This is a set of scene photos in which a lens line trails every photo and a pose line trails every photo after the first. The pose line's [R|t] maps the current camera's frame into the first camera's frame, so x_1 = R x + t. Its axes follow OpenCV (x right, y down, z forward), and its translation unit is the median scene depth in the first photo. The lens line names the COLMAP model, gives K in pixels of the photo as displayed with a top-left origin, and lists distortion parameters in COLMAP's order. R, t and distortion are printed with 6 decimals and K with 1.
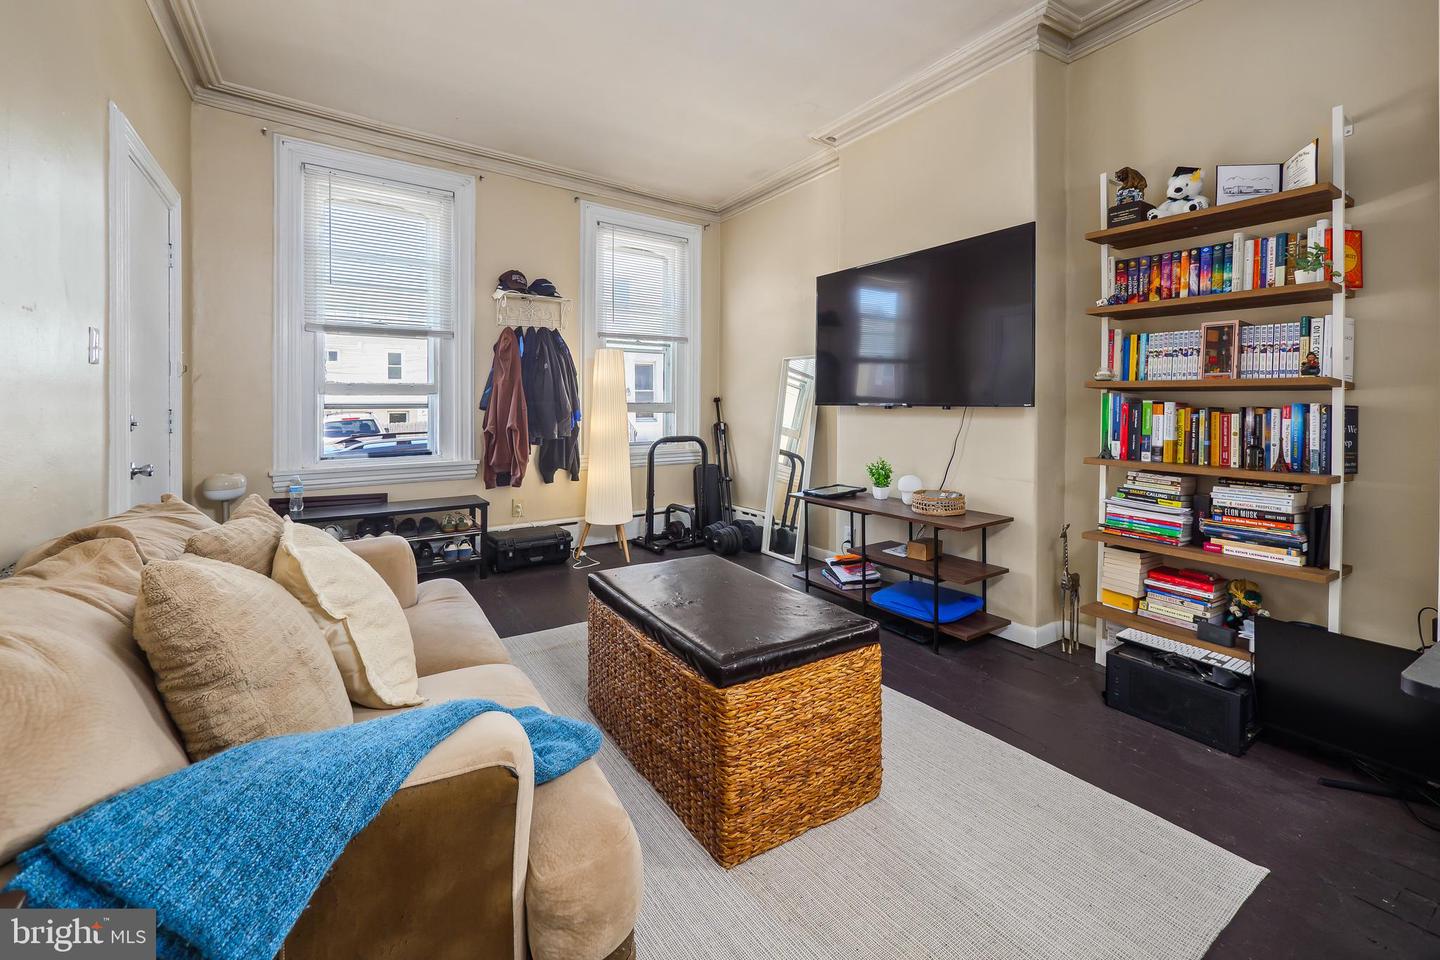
lens RADIAL K [[607.6, 0, 723.9], [0, 607.6, 408.4], [0, 0, 1]] dist [-0.001845, -0.000139]
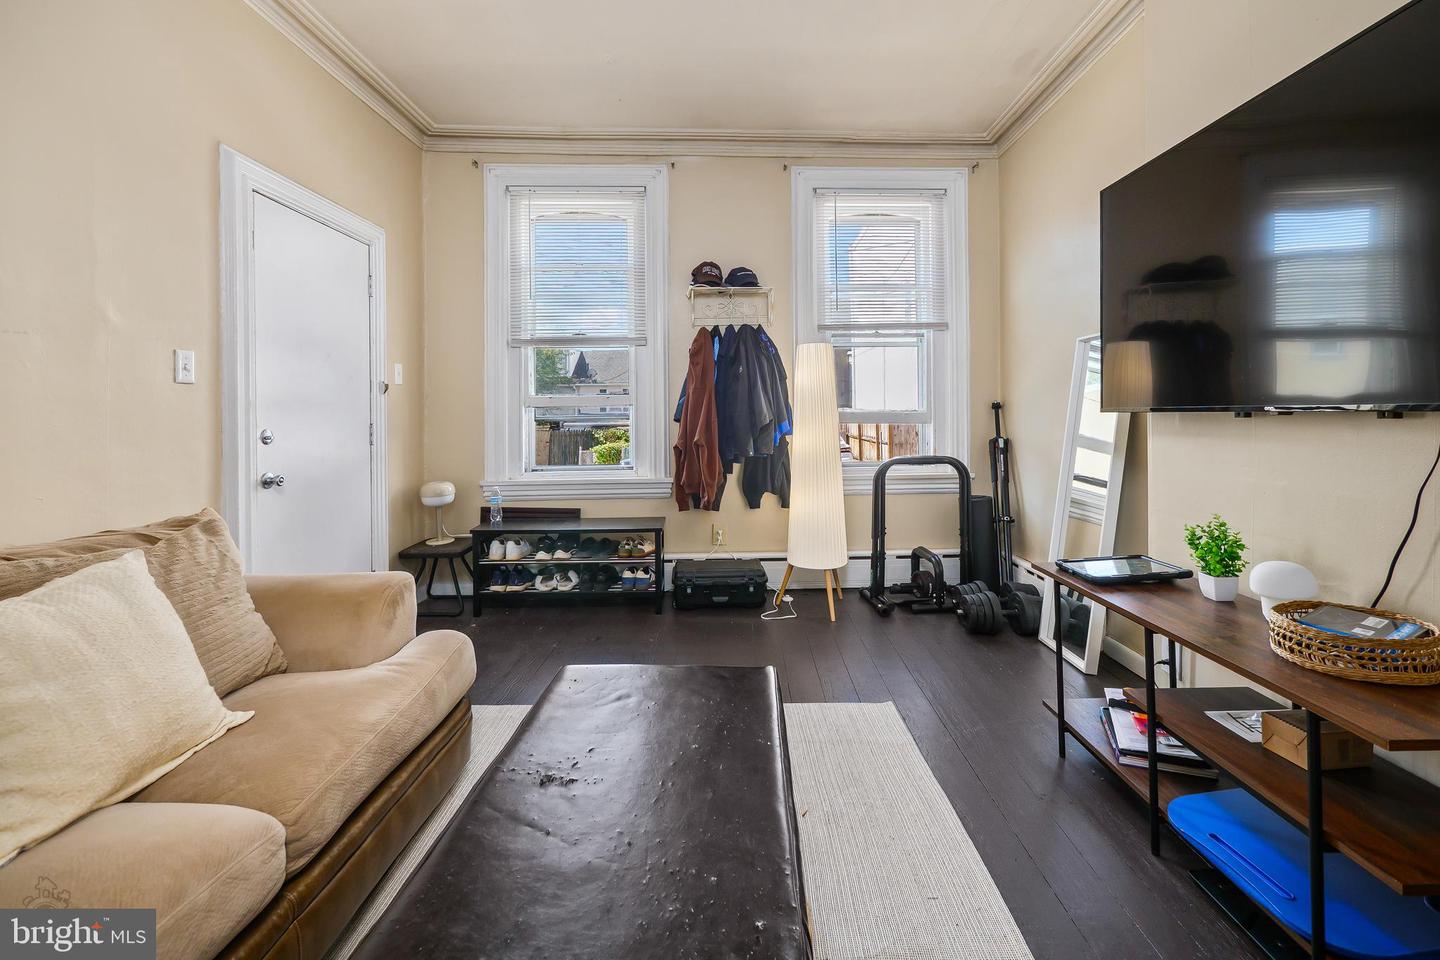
lens RADIAL K [[613.1, 0, 720.5], [0, 613.1, 413.6], [0, 0, 1]] dist [-0.000778, -0.000126]
pose [[0.821915, -0.012081, -0.569483, 0.217172], [0.007707, 0.999919, -0.010090, -0.000491], [0.569559, 0.003904, 0.821941, 0.368417]]
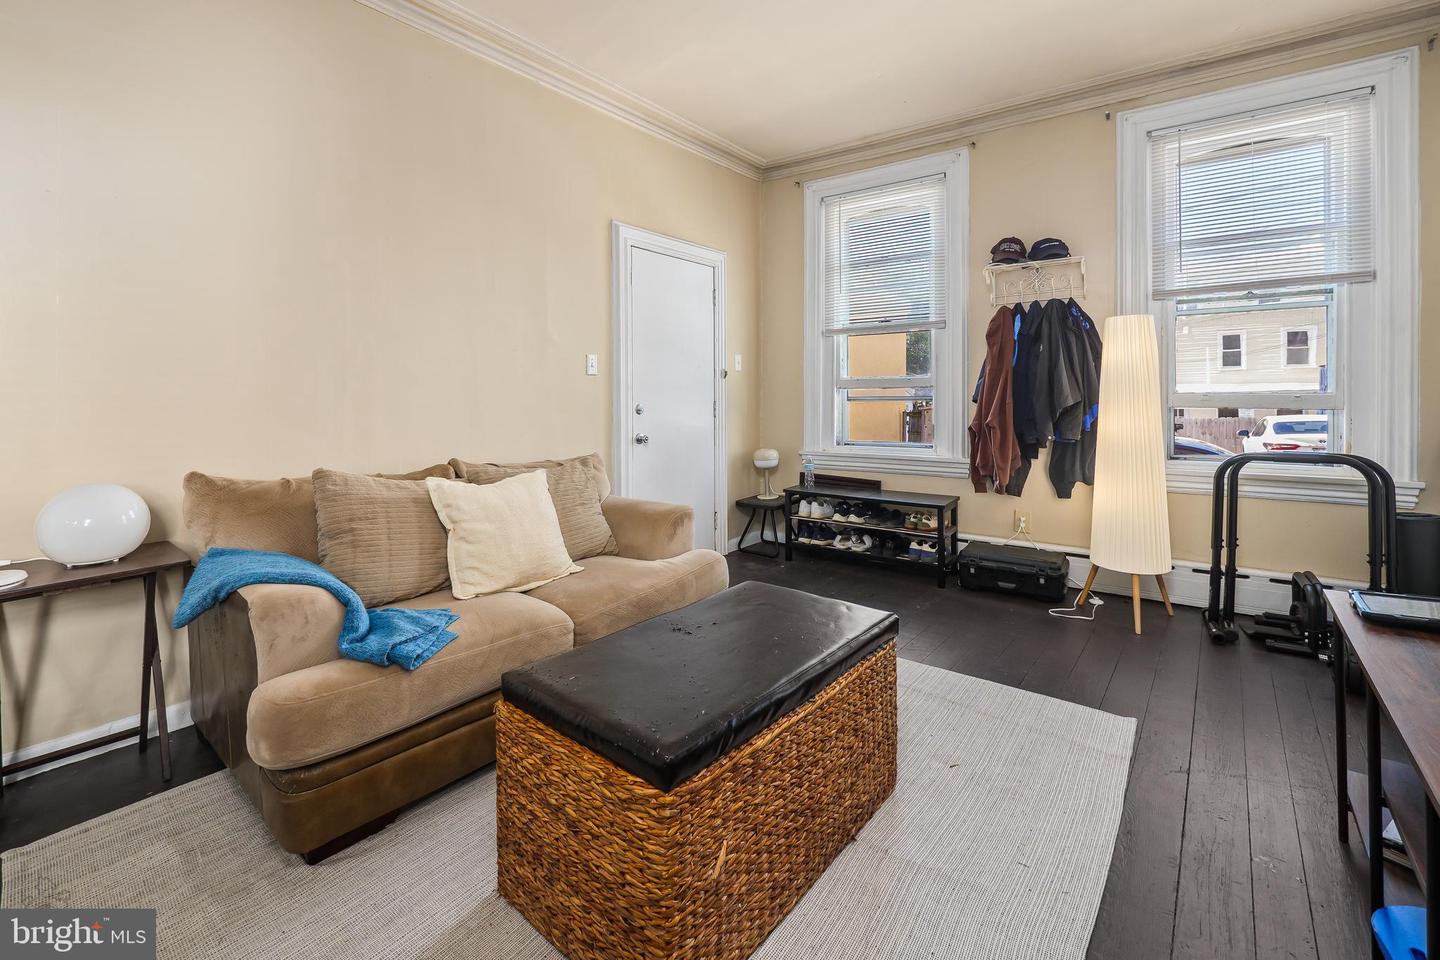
lens RADIAL K [[624.0, 0, 720.7], [0, 624.0, 399.2], [0, 0, 1]] dist [0.001703, 0.000314]
pose [[0.308429, 0.000905, -0.951247, 0.456566], [-0.003190, 0.999995, -0.000083, -0.002695], [0.951242, 0.003060, 0.308430, 0.454265]]
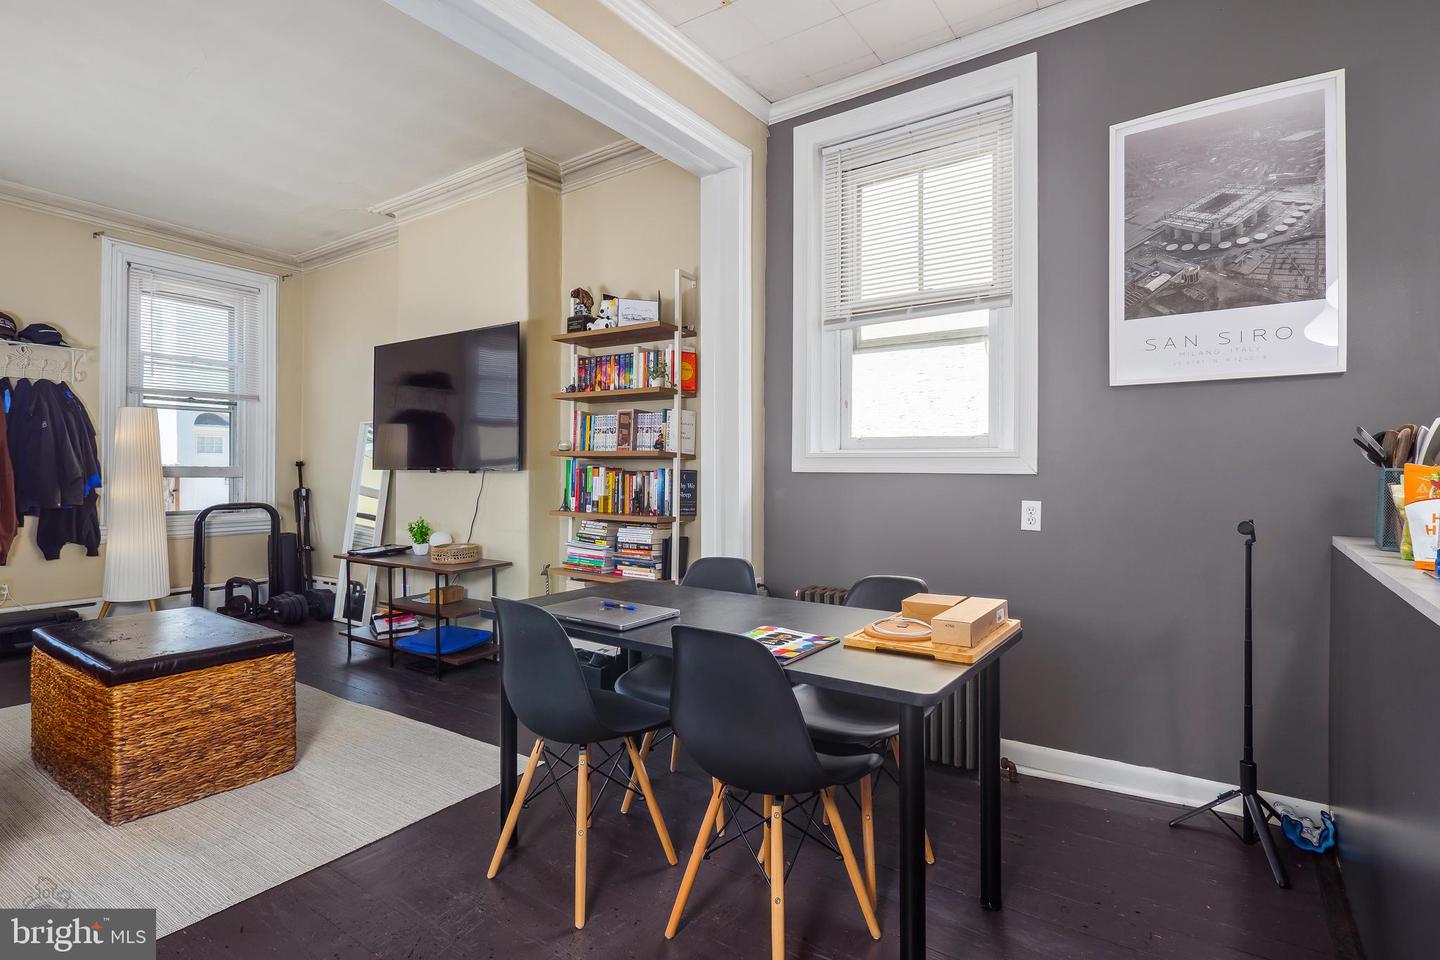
lens RADIAL K [[704.7, 0, 716.2], [0, 704.7, 470.4], [0, 0, 1]] dist [0.003173, 0.000708]
pose [[0.924654, 0.000272, 0.380809, 0.274767], [0.001616, 0.999988, -0.004638, 0.003085], [-0.380805, 0.004904, 0.924642, -0.396926]]
